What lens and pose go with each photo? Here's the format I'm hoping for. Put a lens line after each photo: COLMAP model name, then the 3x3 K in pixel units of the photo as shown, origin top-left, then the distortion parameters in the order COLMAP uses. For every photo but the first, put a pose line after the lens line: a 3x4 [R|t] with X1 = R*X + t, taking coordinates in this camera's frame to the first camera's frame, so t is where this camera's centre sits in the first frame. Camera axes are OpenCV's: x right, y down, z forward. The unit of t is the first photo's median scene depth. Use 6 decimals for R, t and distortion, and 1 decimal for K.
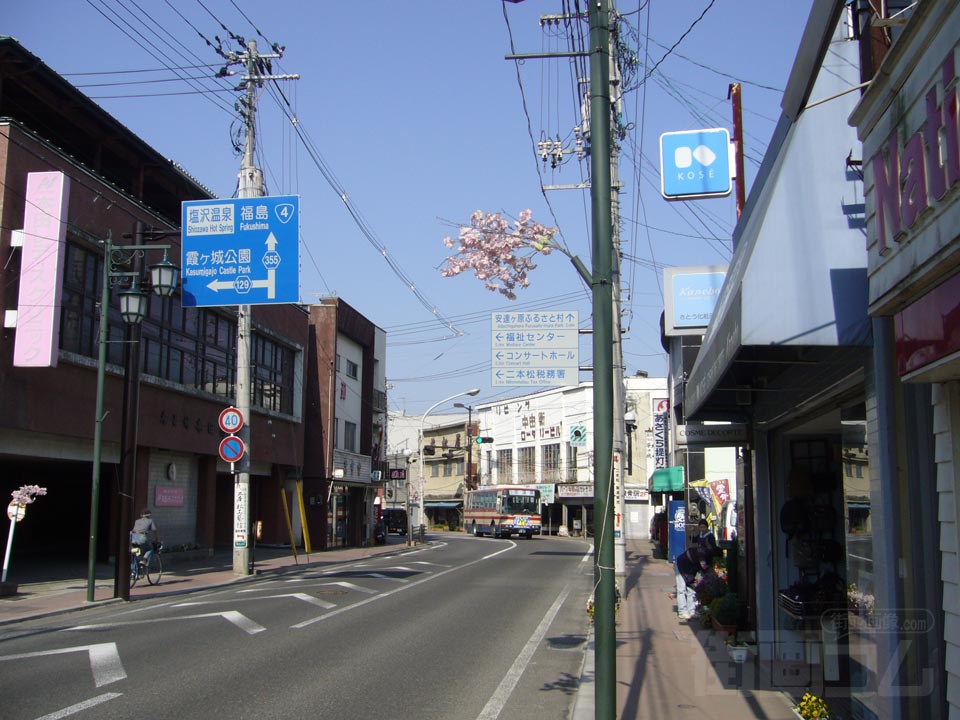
lens RADIAL K [[1012.3, 0, 480.0], [0, 1012.3, 360.0], [0, 0, 1]] dist [-0.084869, 0.011854]
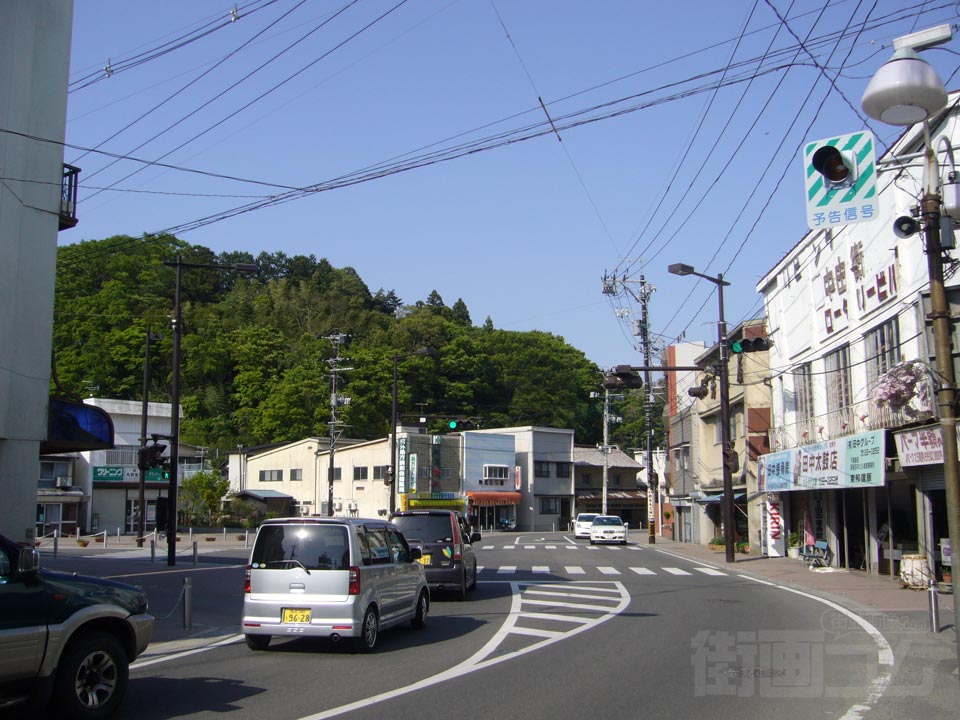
lens RADIAL K [[1012.3, 0, 480.0], [0, 1012.3, 360.0], [0, 0, 1]] dist [-0.084869, 0.011854]
pose [[0.893280, -0.065092, -0.444763, 0.095235], [0.061519, 0.997853, -0.022480, 0.091421], [0.445271, -0.007280, 0.895366, 0.593159]]
